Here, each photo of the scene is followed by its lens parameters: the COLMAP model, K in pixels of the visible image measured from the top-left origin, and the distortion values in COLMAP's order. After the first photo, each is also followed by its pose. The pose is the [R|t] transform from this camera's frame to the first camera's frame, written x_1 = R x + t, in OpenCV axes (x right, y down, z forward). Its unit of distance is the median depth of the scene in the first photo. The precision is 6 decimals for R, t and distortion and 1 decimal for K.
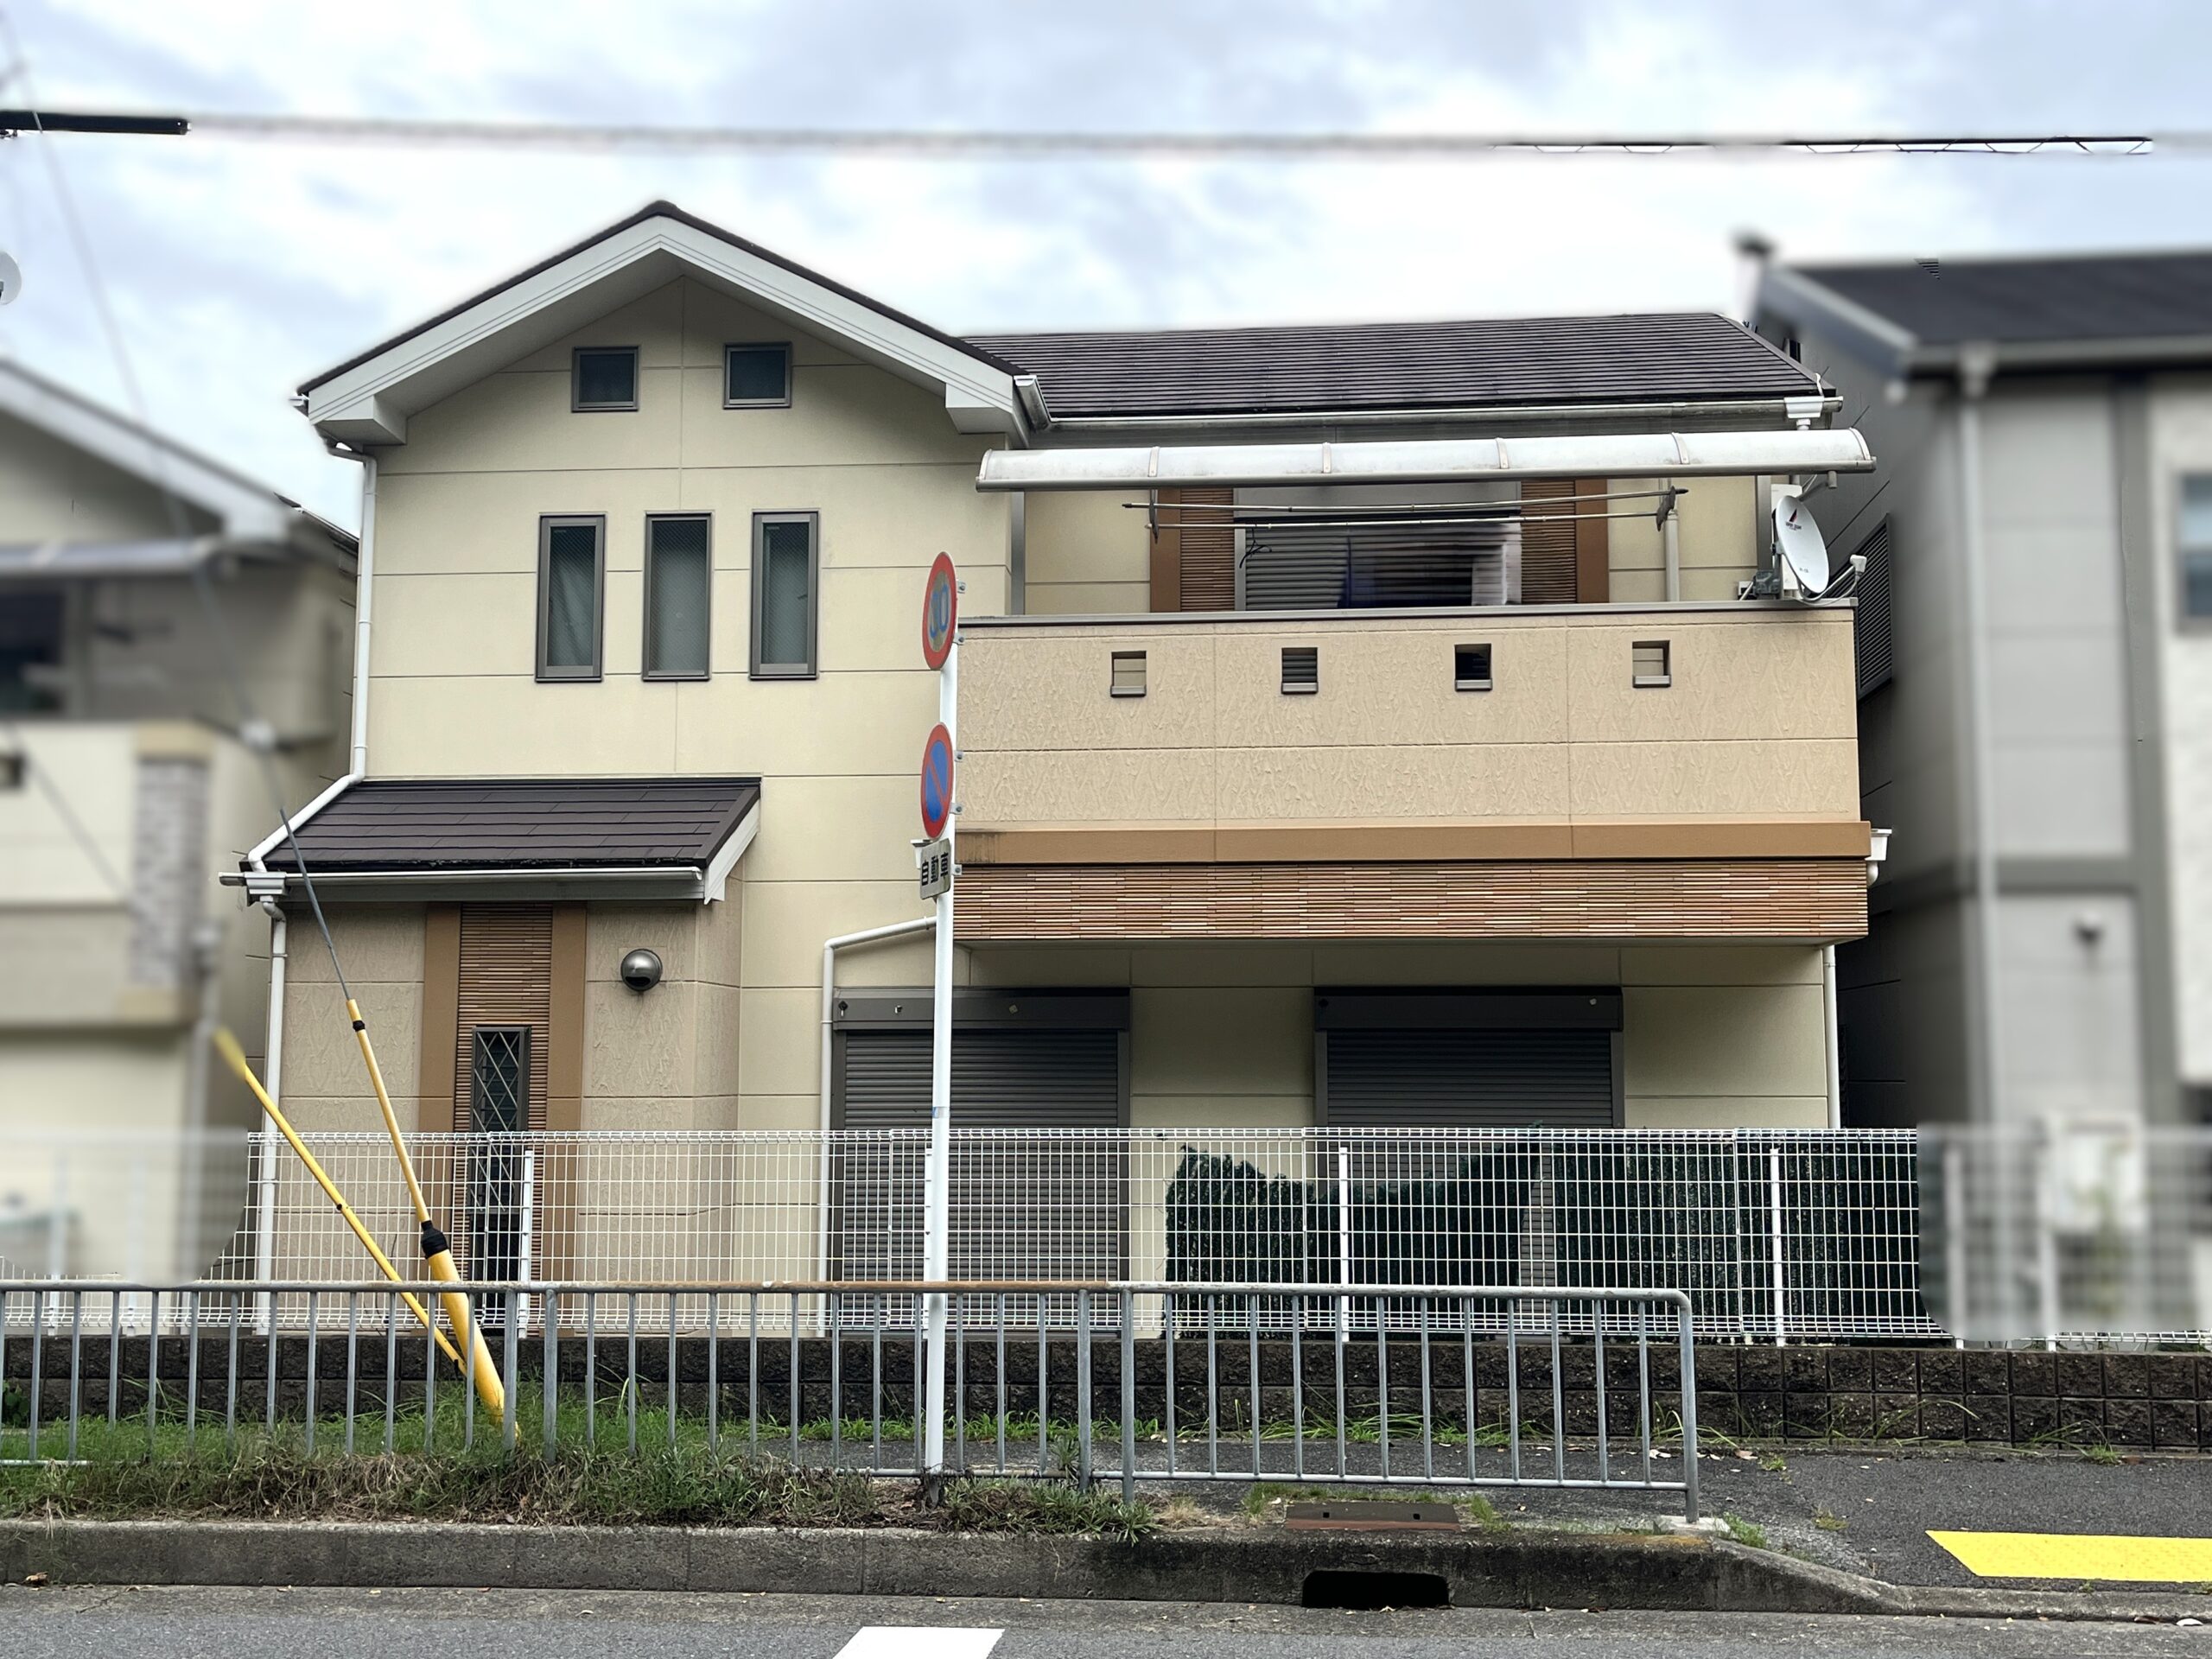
lens RADIAL K [[2202.4, 0, 1105.3], [0, 2202.4, 824.3], [0, 0, 1]] dist [0.022739, 0.000000]
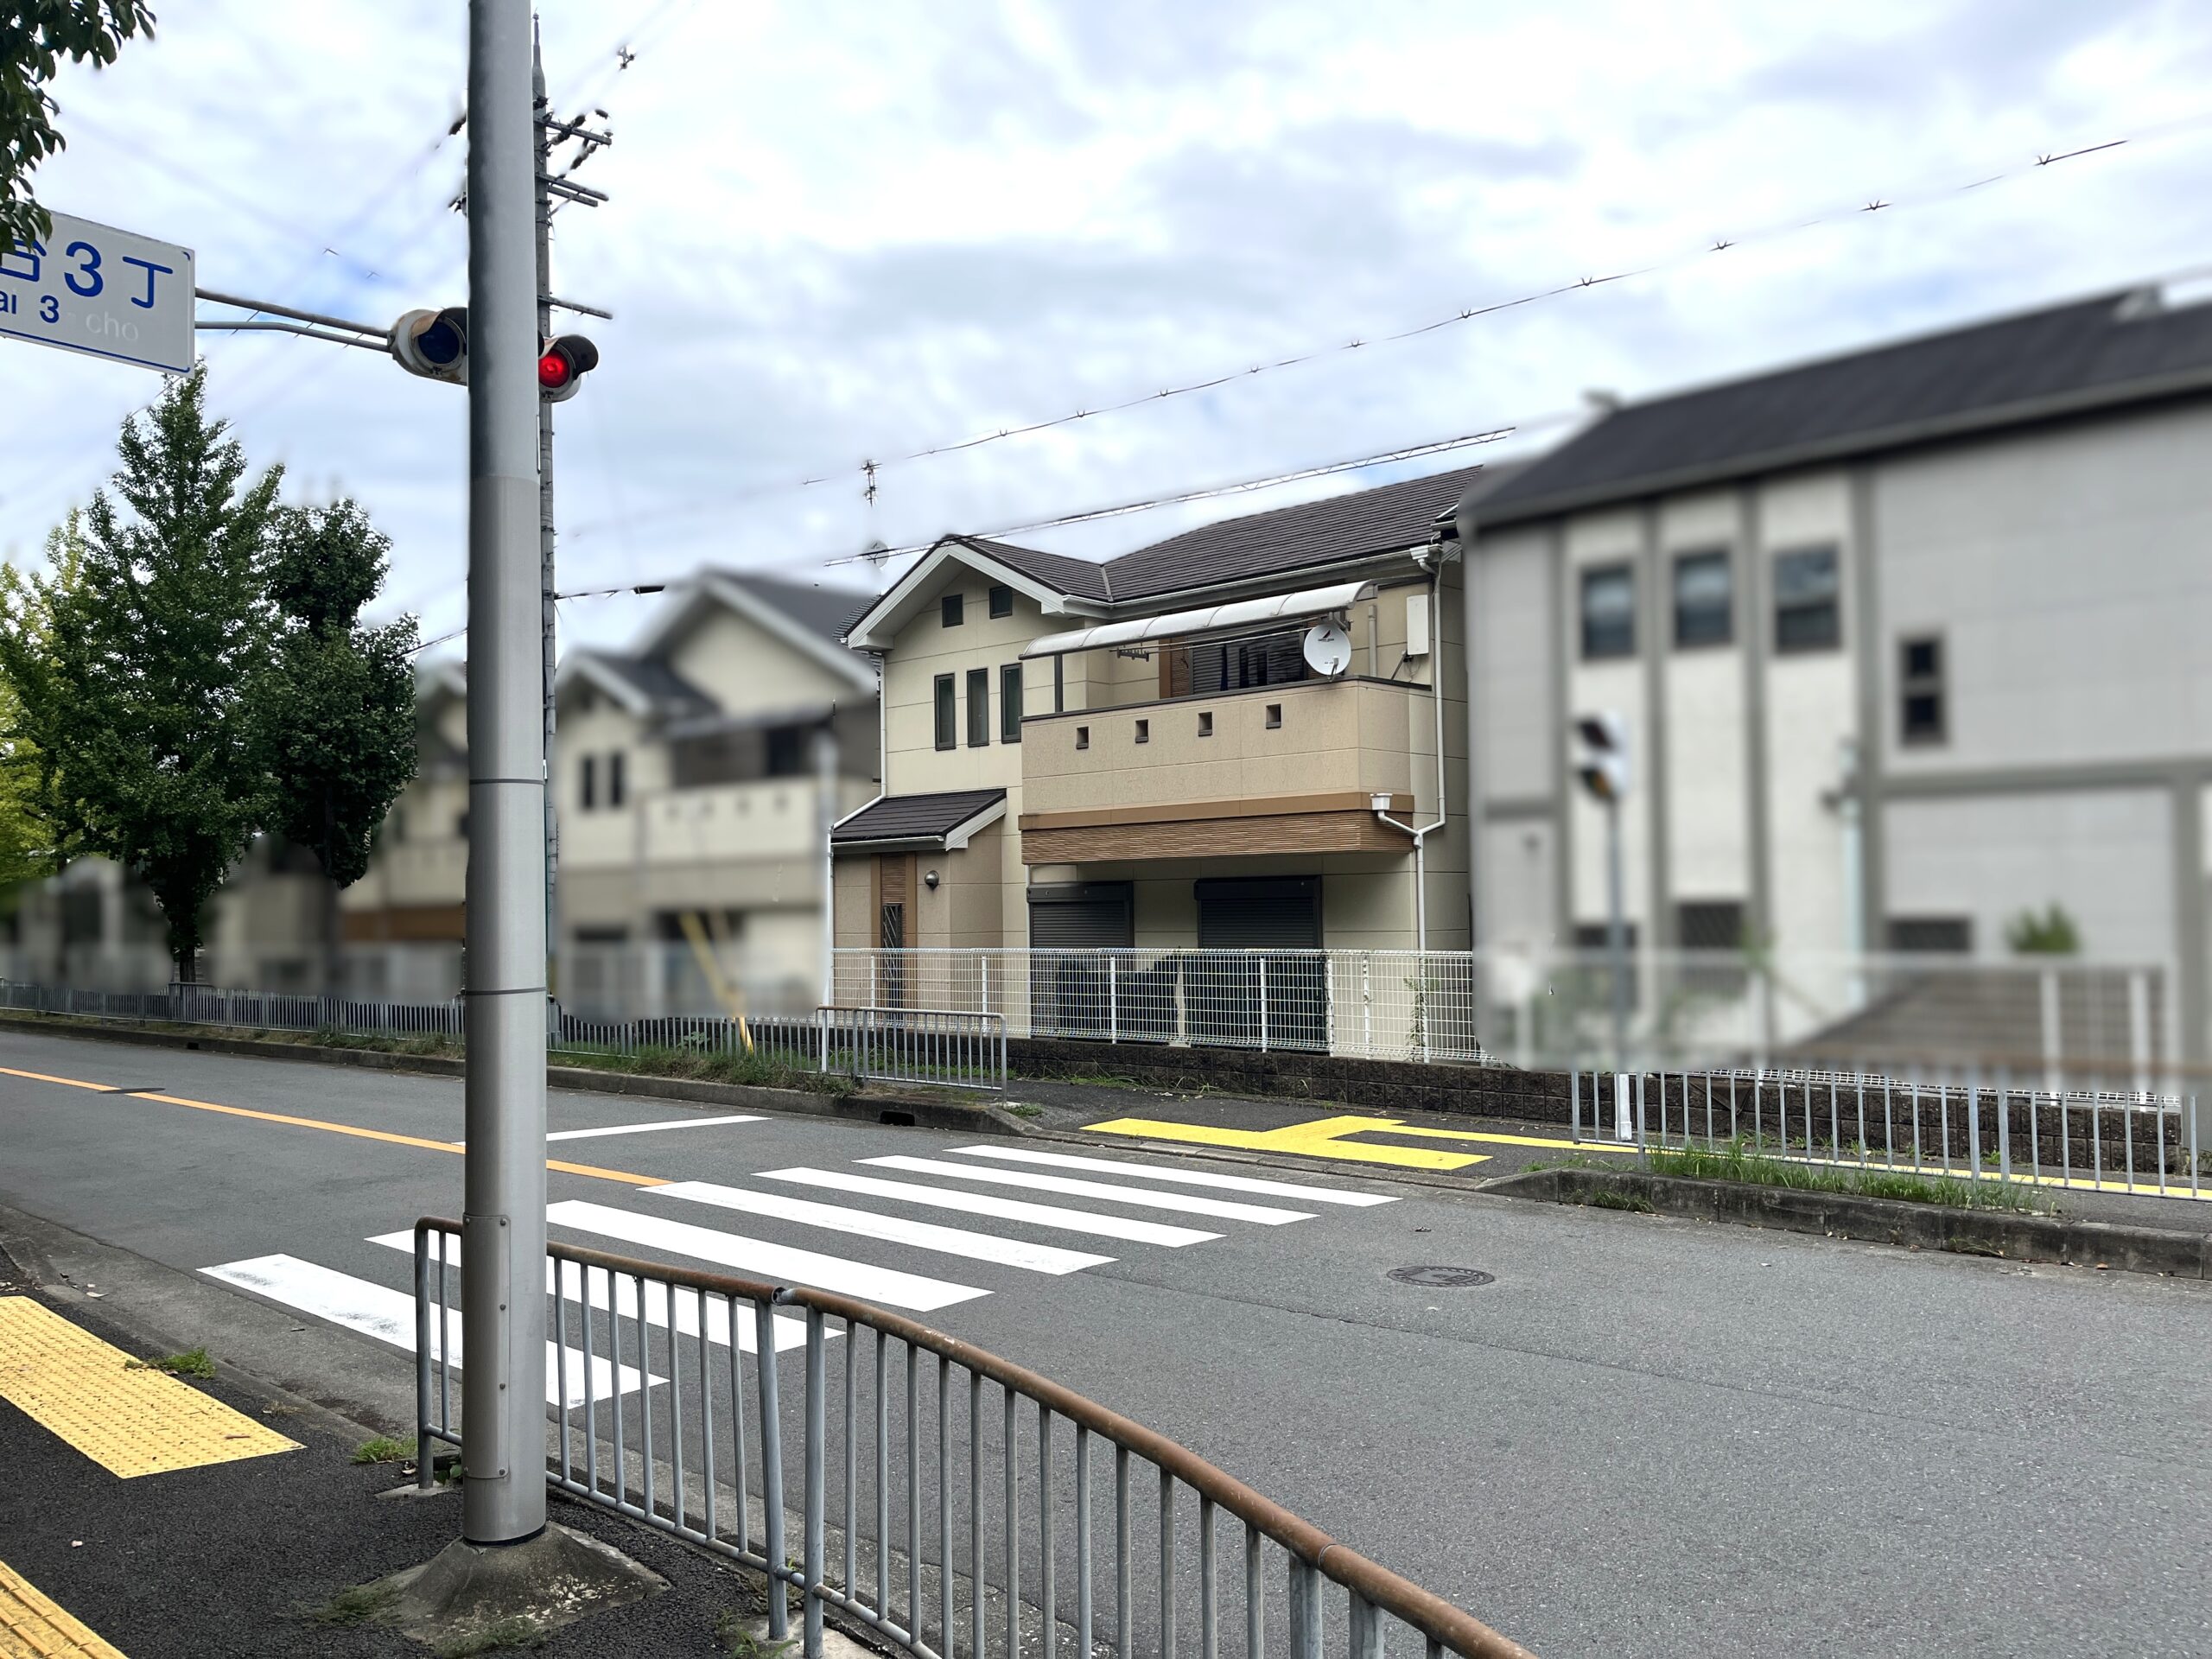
lens RADIAL K [[1684.3, 0, 1113.6], [0, 1684.3, 838.4], [0, 0, 1]] dist [0.057772, -0.006901]
pose [[0.788242, -0.036964, -0.614255, 1.019561], [0.087275, 0.994819, 0.052131, -0.052835], [0.609145, -0.094700, 0.787384, -0.281577]]
